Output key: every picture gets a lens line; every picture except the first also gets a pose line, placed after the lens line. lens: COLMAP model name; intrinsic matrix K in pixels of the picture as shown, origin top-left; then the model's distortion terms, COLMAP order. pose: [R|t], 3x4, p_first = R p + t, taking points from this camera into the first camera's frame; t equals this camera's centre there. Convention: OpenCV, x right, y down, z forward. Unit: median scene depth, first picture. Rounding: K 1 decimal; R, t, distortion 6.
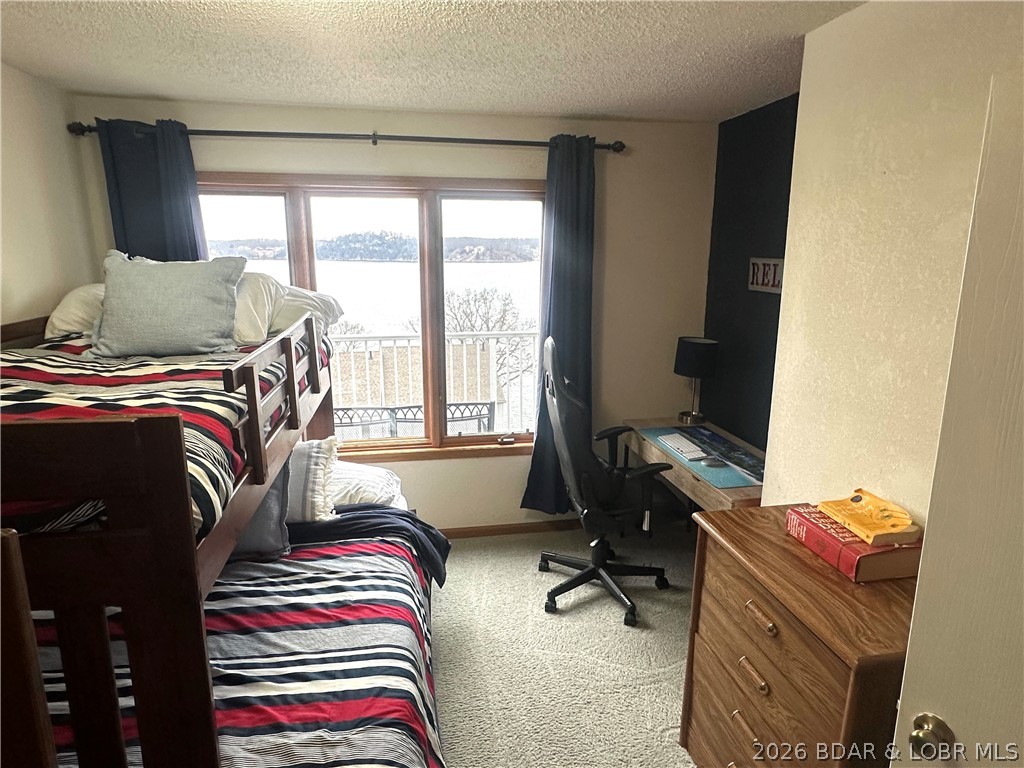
lens RADIAL K [[595.7, 0, 512.0], [0, 595.7, 384.0], [0, 0, 1]] dist [0.002170, -0.016790]
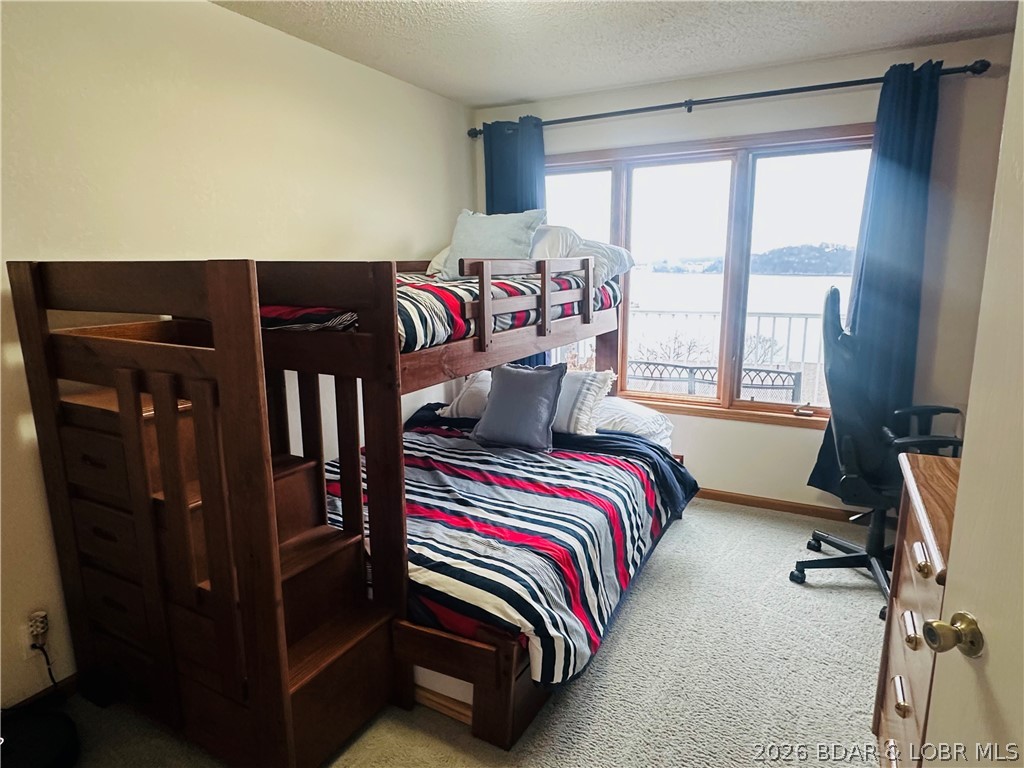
lens RADIAL K [[595.7, 0, 512.0], [0, 595.7, 384.0], [0, 0, 1]] dist [0.002170, -0.016790]
pose [[0.789110, 0.108405, -0.604610, 0.255212], [-0.118470, 0.992683, 0.023364, 0.113275], [0.602719, 0.053191, 0.796179, -0.019288]]
